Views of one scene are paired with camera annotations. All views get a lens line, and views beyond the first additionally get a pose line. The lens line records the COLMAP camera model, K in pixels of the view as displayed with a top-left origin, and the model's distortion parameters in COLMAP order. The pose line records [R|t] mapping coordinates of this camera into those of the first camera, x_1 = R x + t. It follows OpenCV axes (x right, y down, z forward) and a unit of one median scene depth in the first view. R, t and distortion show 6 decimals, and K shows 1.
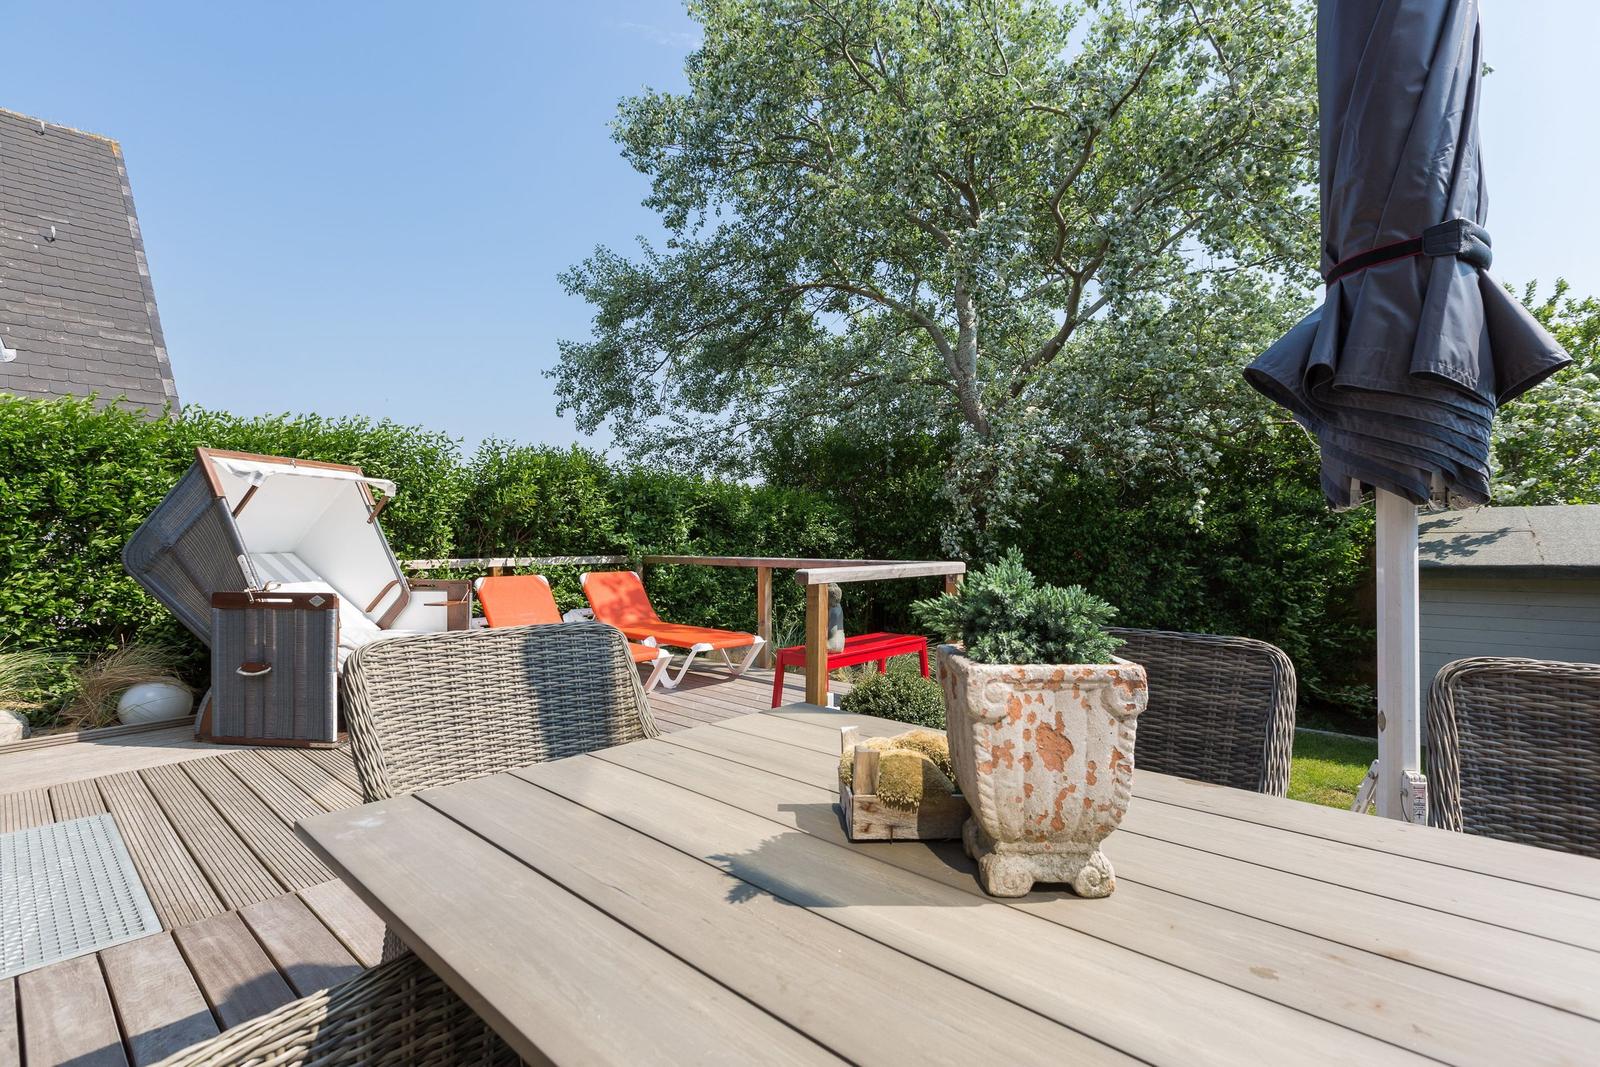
lens RADIAL K [[728.5, 0, 800.0], [0, 728.5, 533.5], [0, 0, 1]] dist [0.003806, 0.000238]
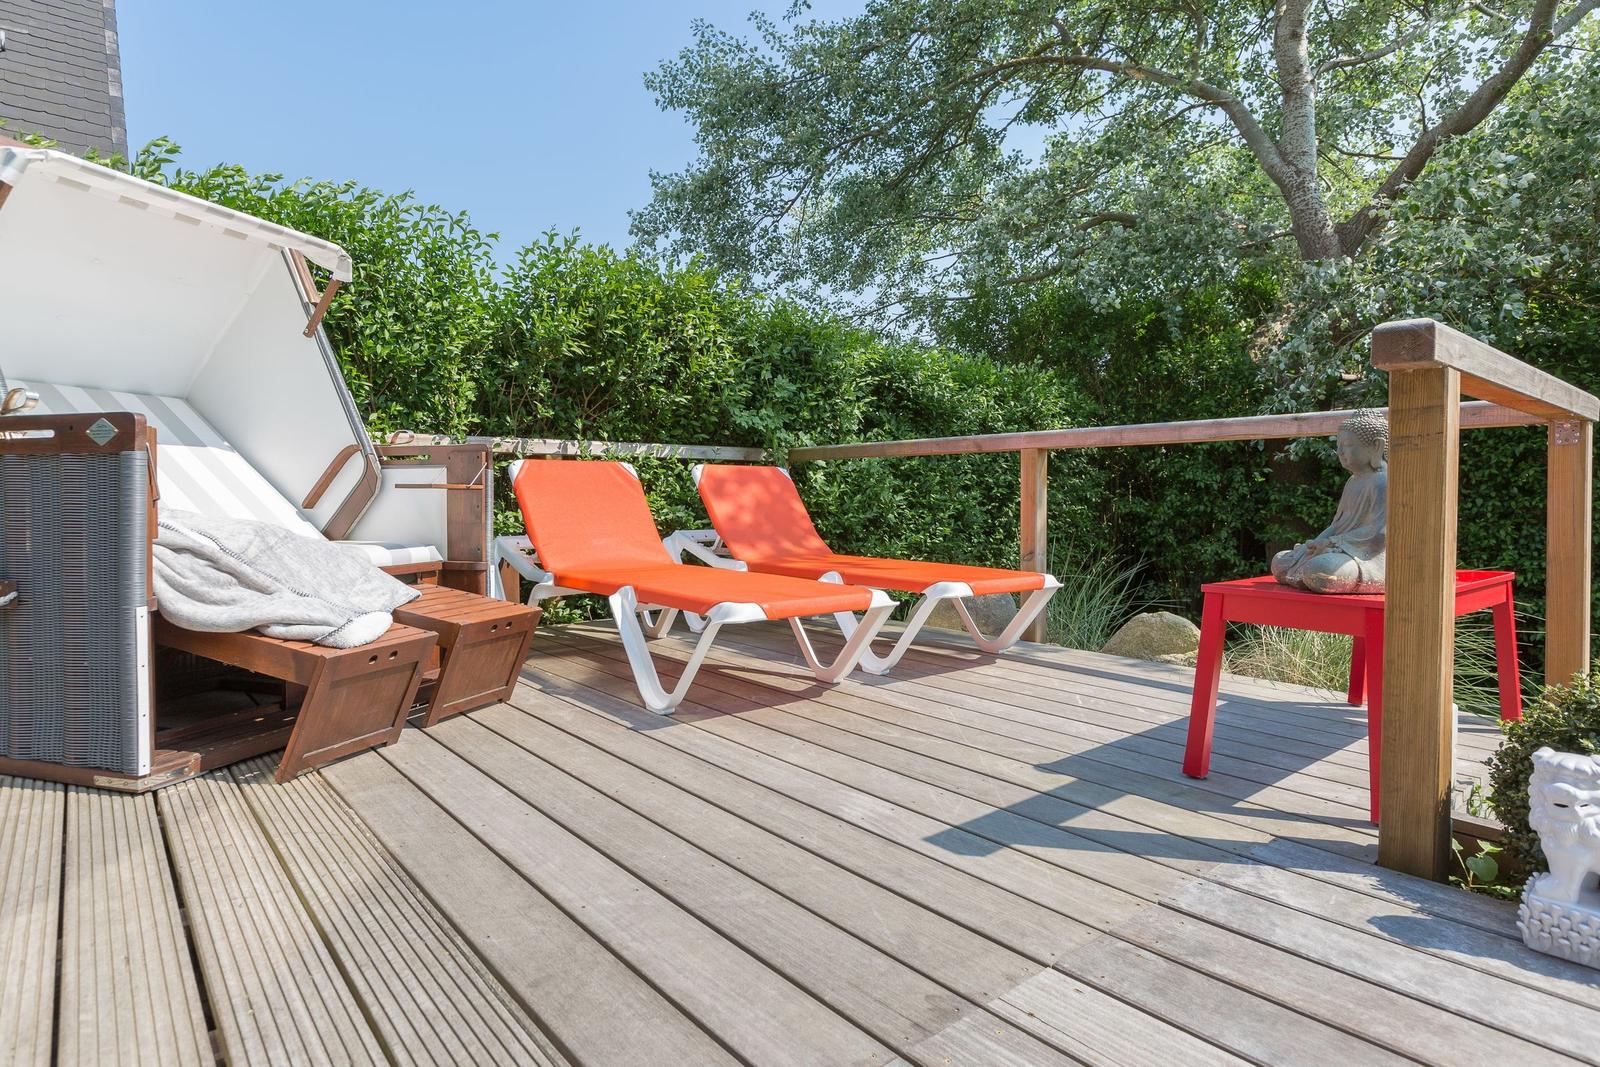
lens RADIAL K [[862.9, 0, 798.5], [0, 862.9, 523.9], [0, 0, 1]] dist [-0.006835, -0.000737]
pose [[0.990078, 0.011988, -0.140007, -0.116541], [-0.006888, 0.999297, 0.036859, 0.069129], [0.140350, -0.035529, 0.989464, 0.322946]]
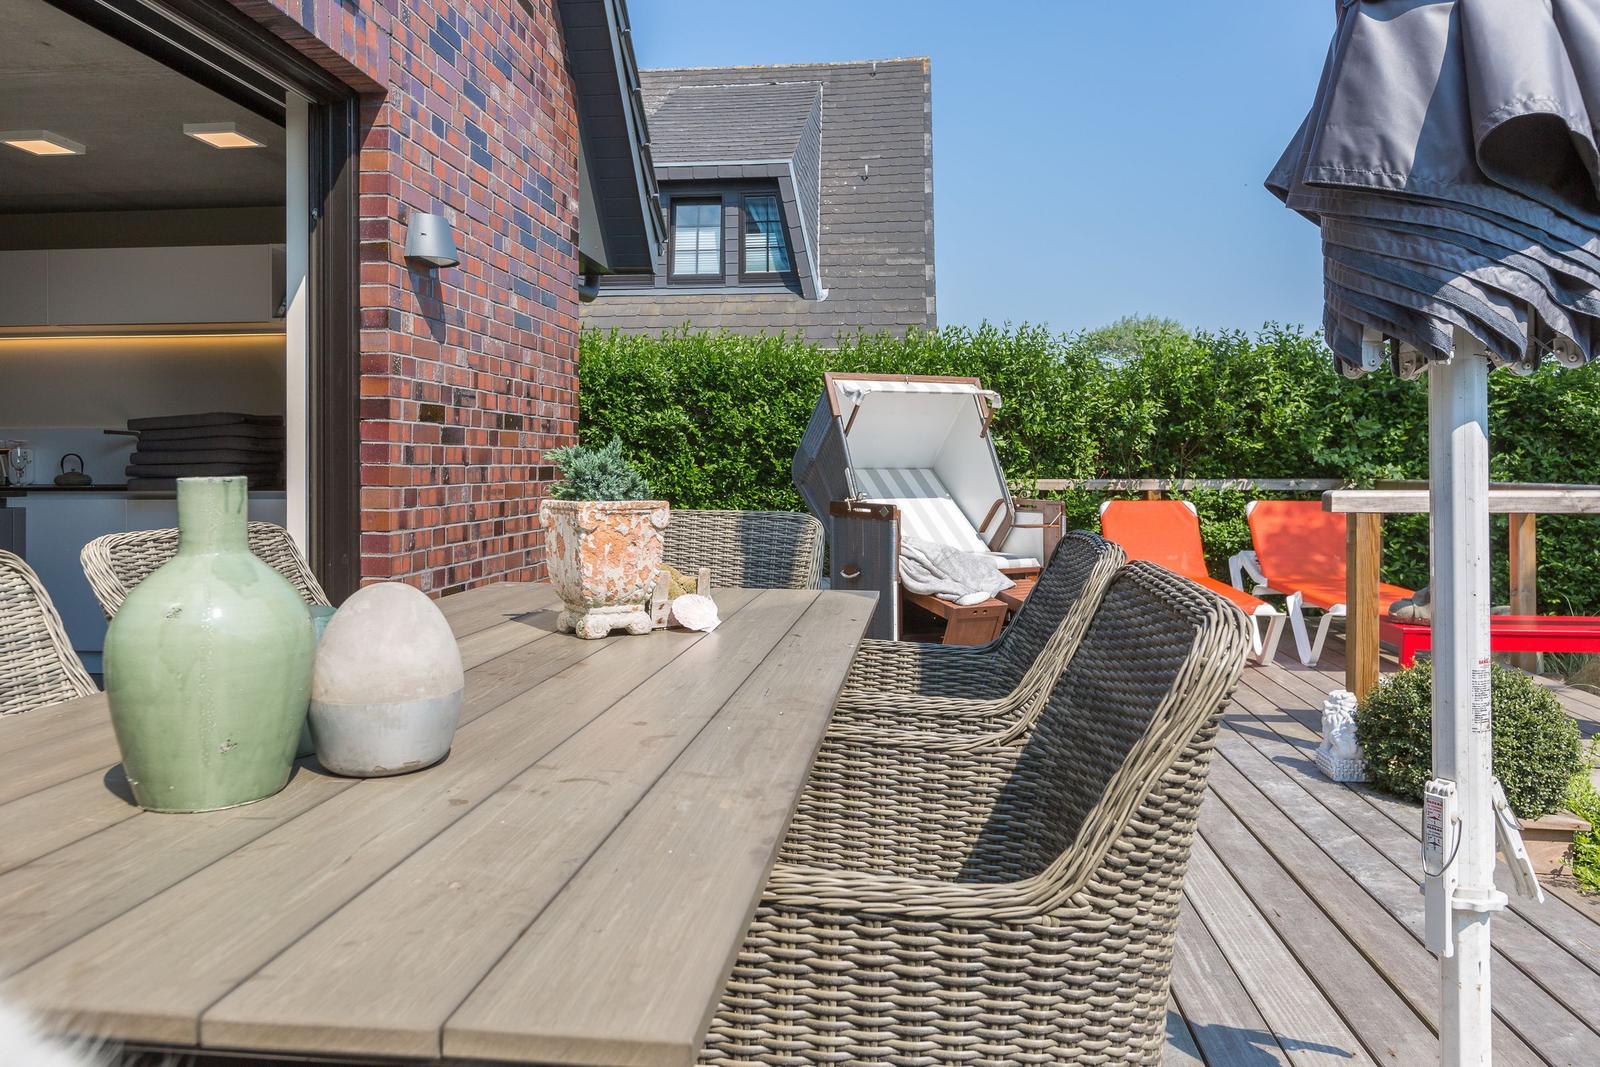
lens RADIAL K [[1075.1, 0, 798.6], [0, 1075.1, 492.3], [0, 0, 1]] dist [-0.001460, -0.000299]
pose [[0.581549, 0.023478, -0.813172, 0.292201], [0.004659, 0.999471, 0.032189, 0.007602], [0.813498, -0.022508, 0.581132, 0.001514]]
